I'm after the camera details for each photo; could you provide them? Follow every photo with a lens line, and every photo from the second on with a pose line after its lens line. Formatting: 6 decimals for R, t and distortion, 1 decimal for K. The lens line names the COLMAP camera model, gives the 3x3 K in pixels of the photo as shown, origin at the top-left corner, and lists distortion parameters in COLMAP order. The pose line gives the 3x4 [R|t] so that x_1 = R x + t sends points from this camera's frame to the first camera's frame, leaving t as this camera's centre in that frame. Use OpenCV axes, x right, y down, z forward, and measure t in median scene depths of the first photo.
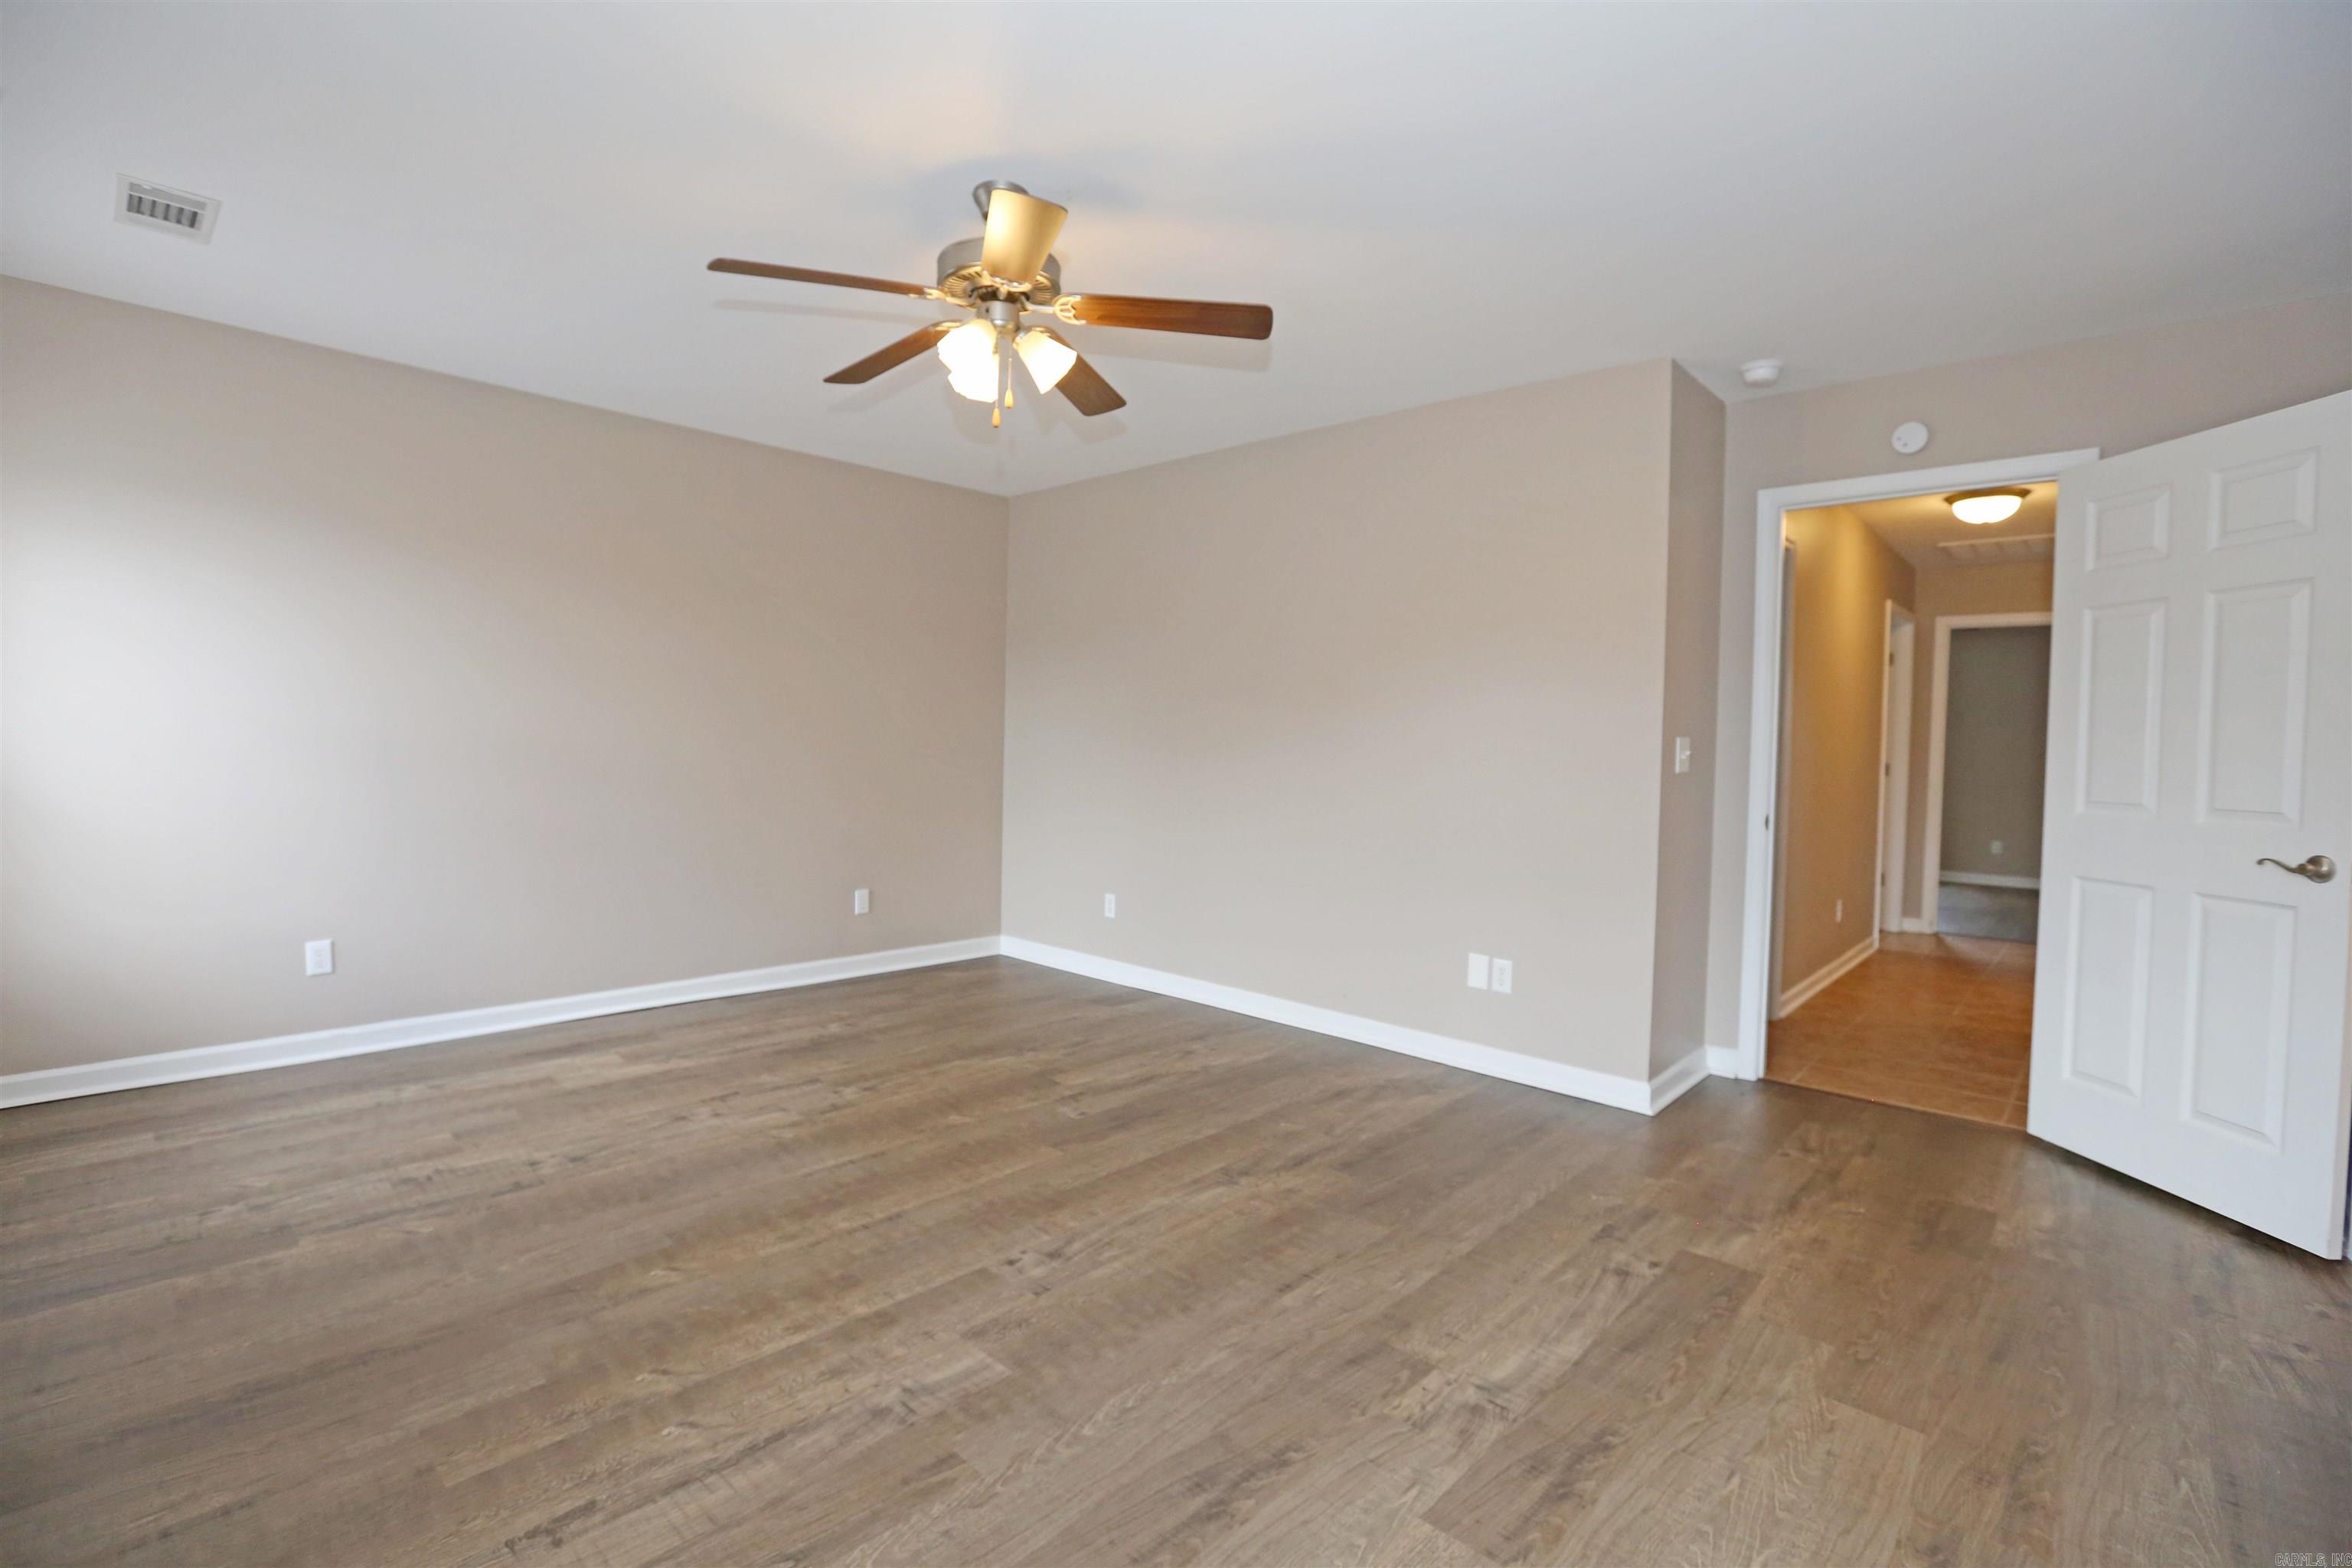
lens RADIAL K [[1062.1, 0, 1187.4], [0, 1062.1, 778.6], [0, 0, 1]] dist [-0.044668, 0.007370]
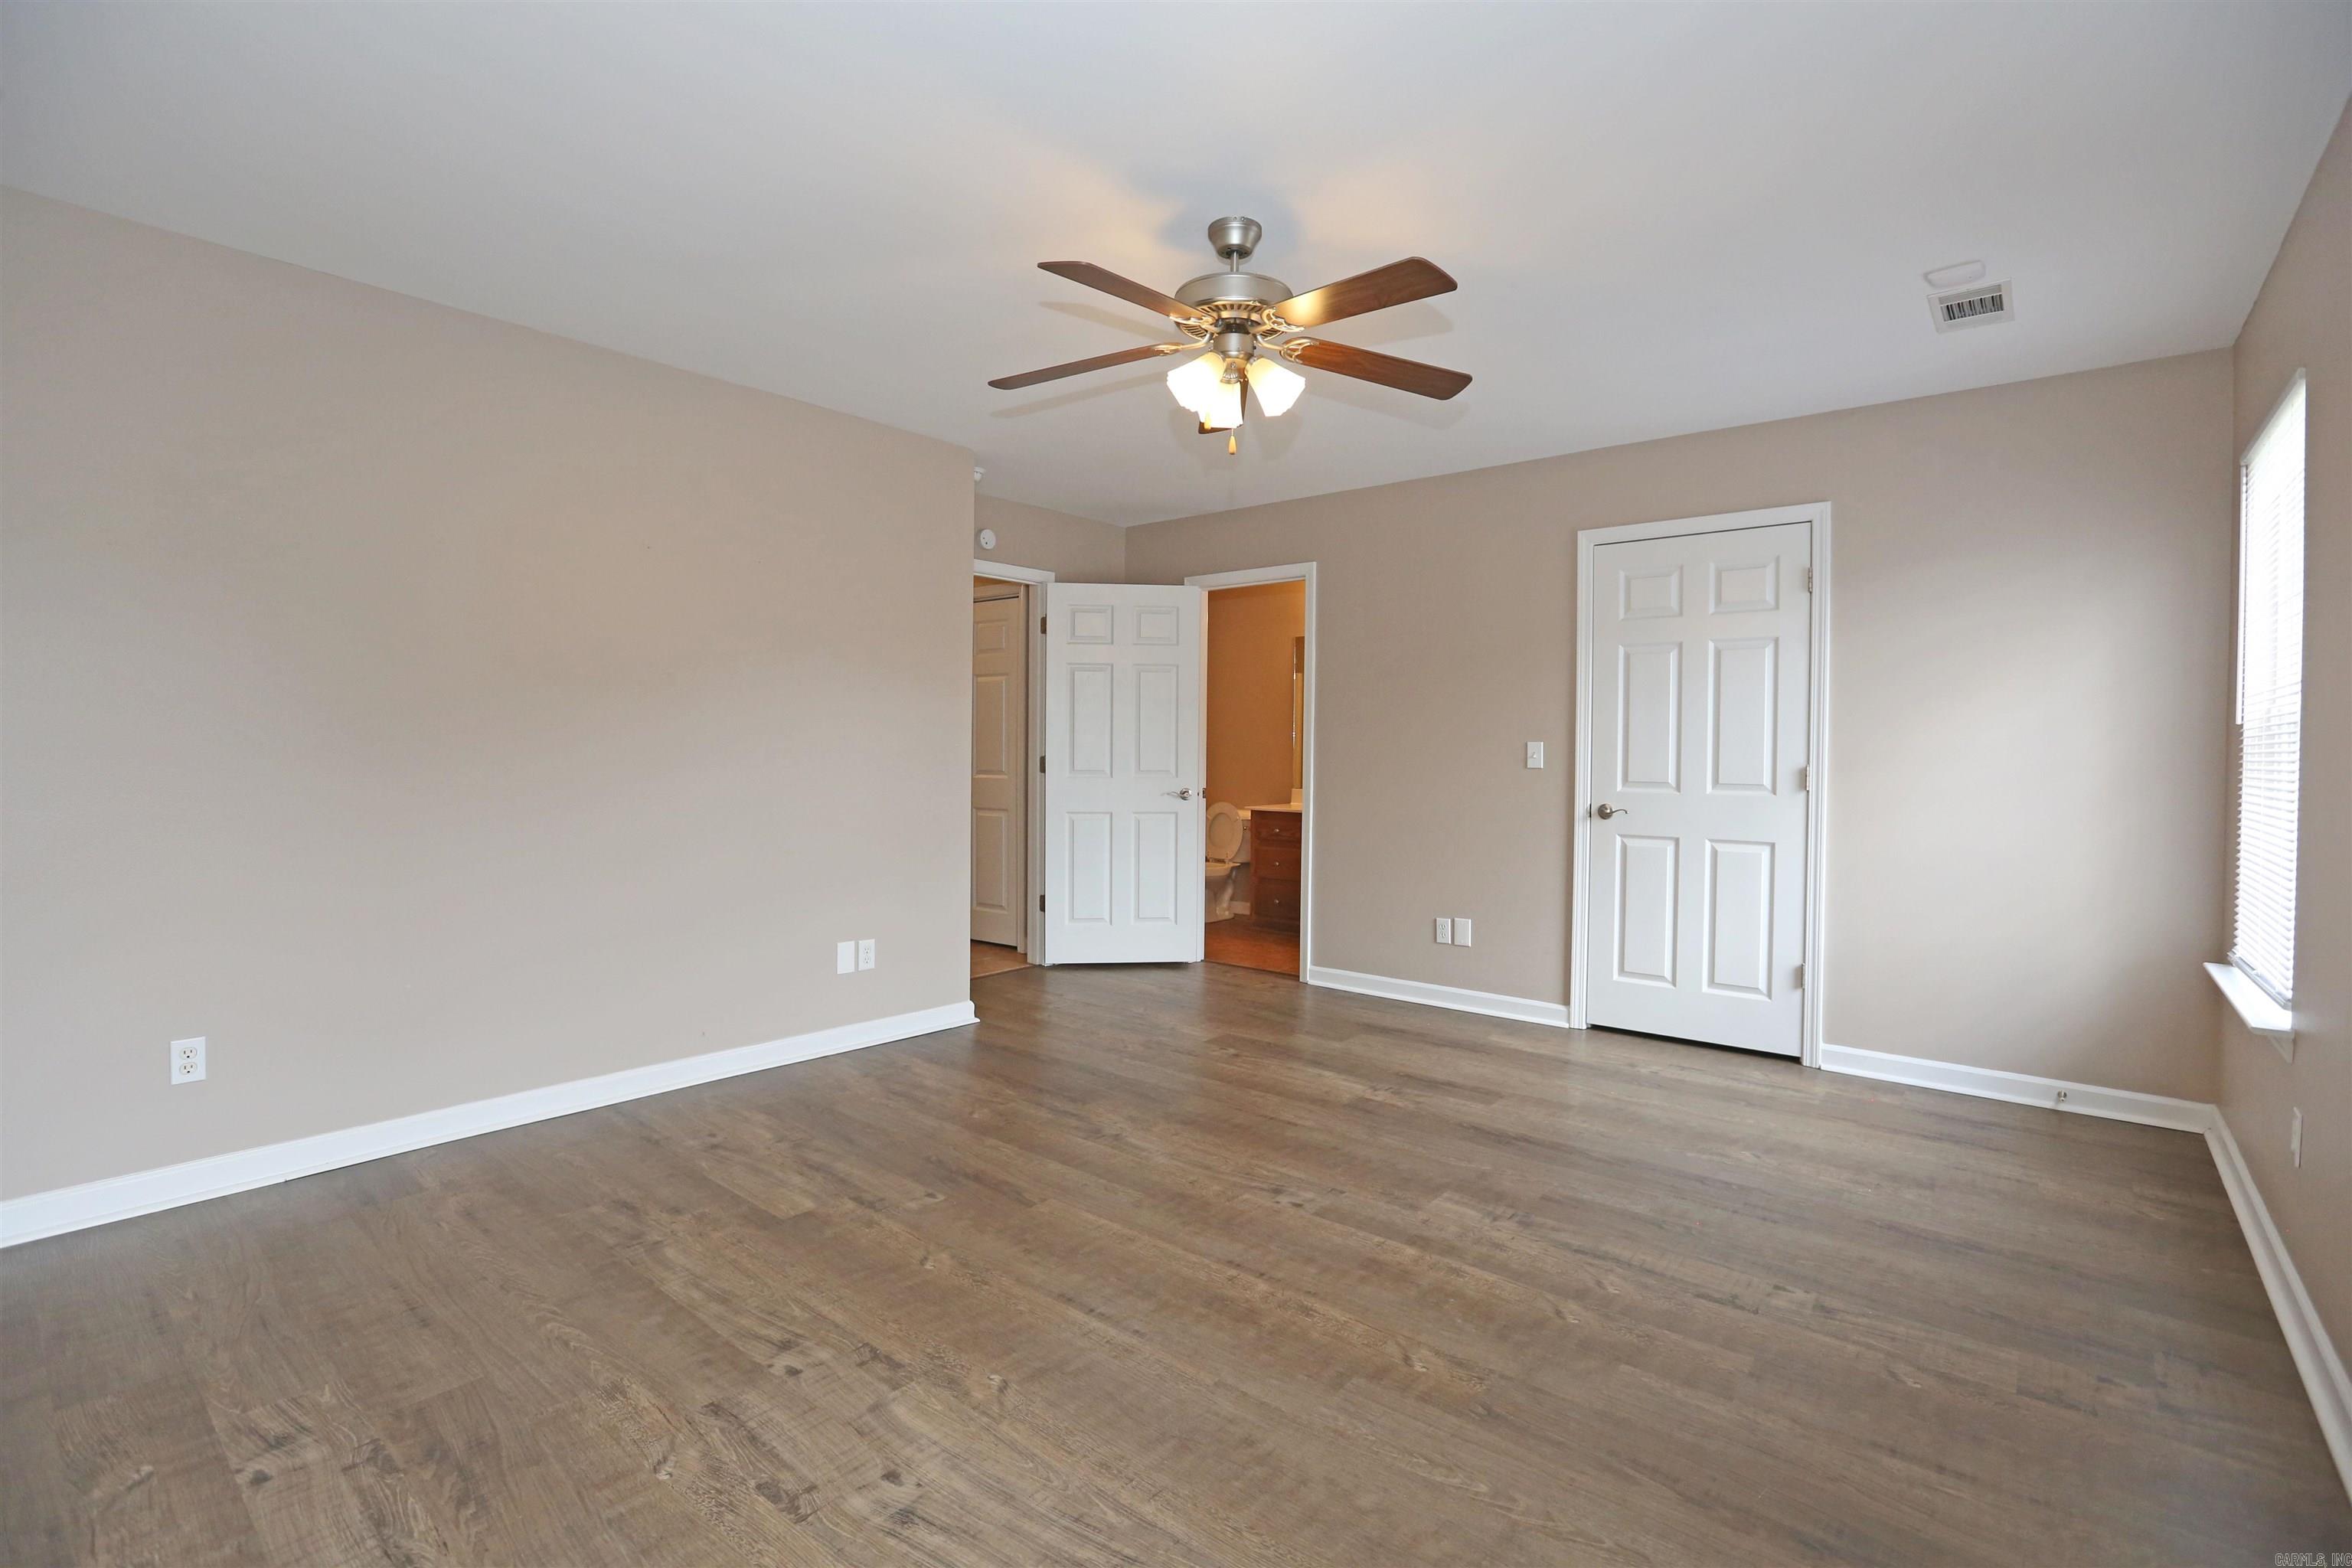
lens RADIAL K [[1062.1, 0, 1165.2], [0, 1062.1, 774.7], [0, 0, 1]] dist [-0.044668, 0.007370]
pose [[-0.040898, -0.048666, 0.997977, -0.789803], [0.022812, 0.998507, 0.049627, -0.046256], [-0.998903, 0.024795, -0.039727, 0.716596]]
